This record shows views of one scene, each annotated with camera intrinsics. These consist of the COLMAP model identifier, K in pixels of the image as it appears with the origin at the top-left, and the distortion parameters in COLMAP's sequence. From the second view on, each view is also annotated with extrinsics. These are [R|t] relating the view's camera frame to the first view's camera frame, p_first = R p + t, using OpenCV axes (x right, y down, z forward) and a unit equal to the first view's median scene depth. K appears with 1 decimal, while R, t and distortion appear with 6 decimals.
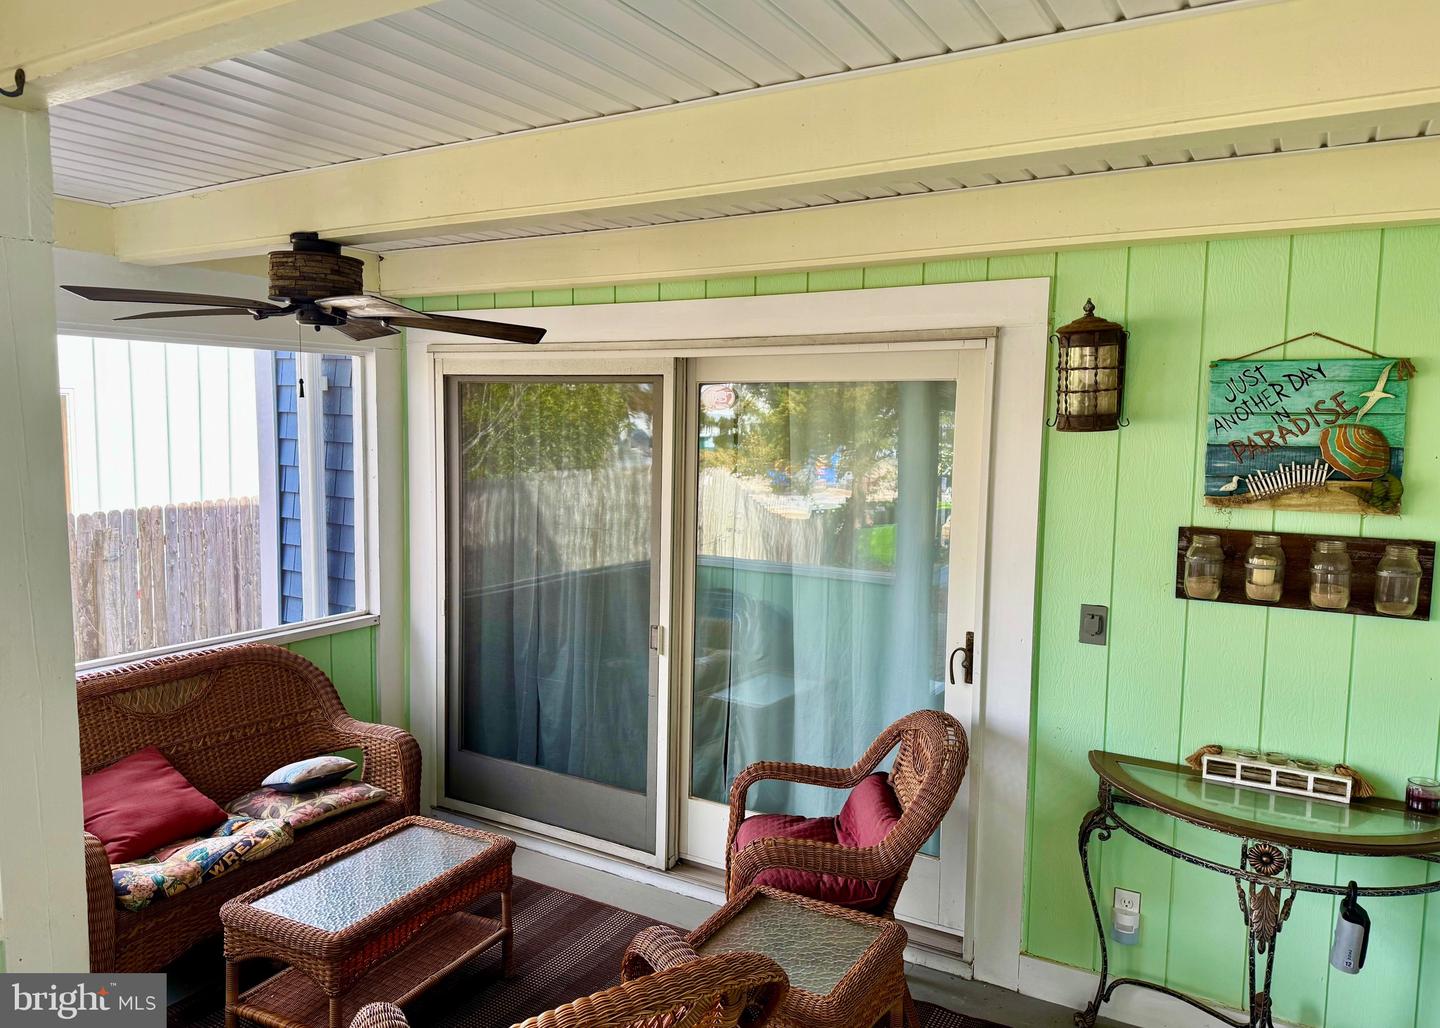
lens RADIAL K [[1013.8, 0, 724.2], [0, 1013.8, 513.1], [0, 0, 1]] dist [0.033901, -0.011747]
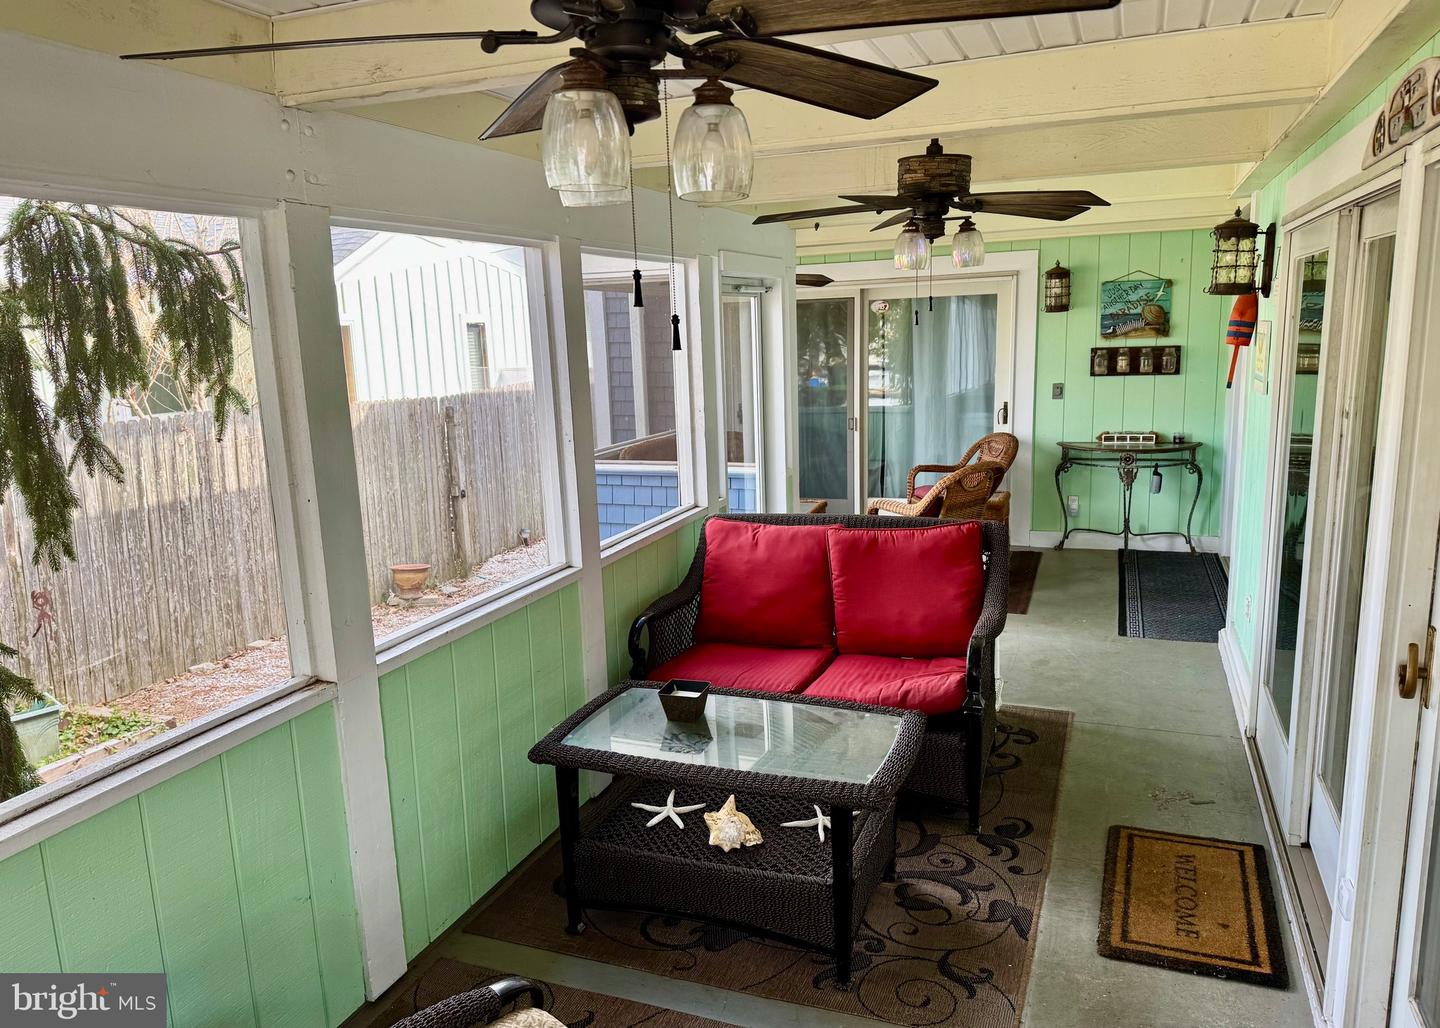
lens RADIAL K [[1013.8, 0, 717.2], [0, 1013.8, 515.0], [0, 0, 1]] dist [0.033901, -0.011747]
pose [[0.985246, -0.077906, 0.152384, -0.924730], [0.064513, 0.993764, 0.090948, 0.139483], [-0.158519, -0.079775, 0.984128, -1.438987]]
